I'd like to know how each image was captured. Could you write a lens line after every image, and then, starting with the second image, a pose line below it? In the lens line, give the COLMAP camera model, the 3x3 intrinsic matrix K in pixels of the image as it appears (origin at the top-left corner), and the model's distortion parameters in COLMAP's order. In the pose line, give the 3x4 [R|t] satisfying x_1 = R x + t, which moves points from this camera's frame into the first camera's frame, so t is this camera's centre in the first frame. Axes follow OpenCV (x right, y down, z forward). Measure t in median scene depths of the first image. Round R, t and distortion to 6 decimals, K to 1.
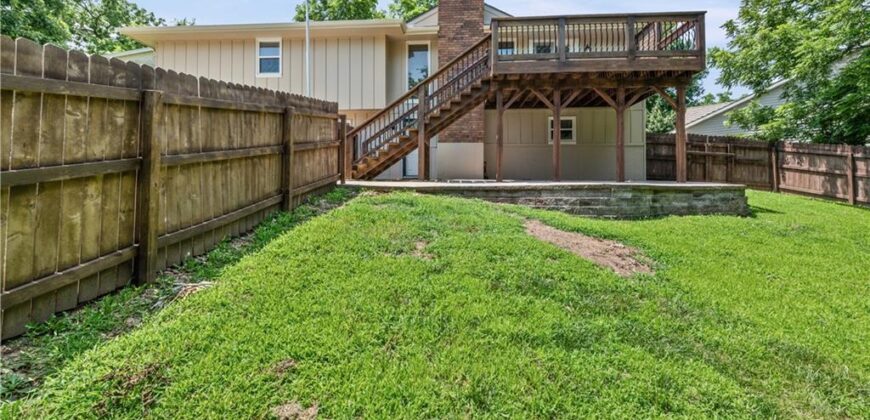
lens RADIAL K [[338.8, 0, 458.9], [0, 338.8, 203.6], [0, 0, 1]] dist [0.000114, -0.001018]
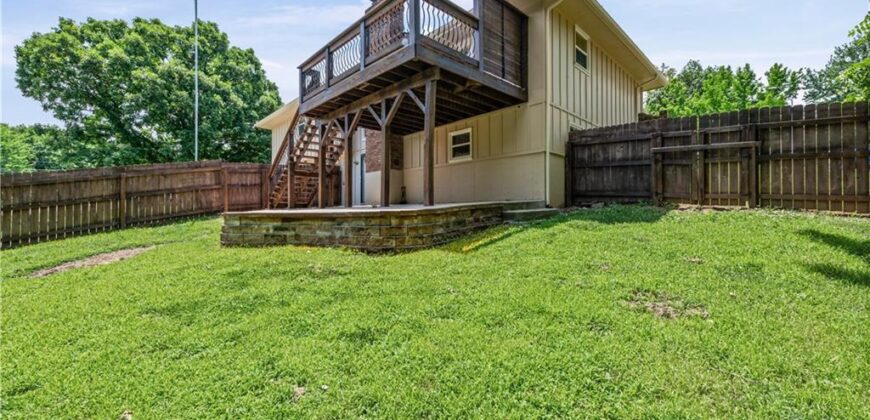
lens RADIAL K [[338.8, 0, 437.1], [0, 338.8, 214.0], [0, 0, 1]] dist [0.000114, -0.001018]
pose [[0.751801, -0.007261, -0.659350, 0.946877], [-0.014791, 0.999502, -0.027872, -0.018631], [0.659224, 0.030706, 0.751319, 0.356305]]
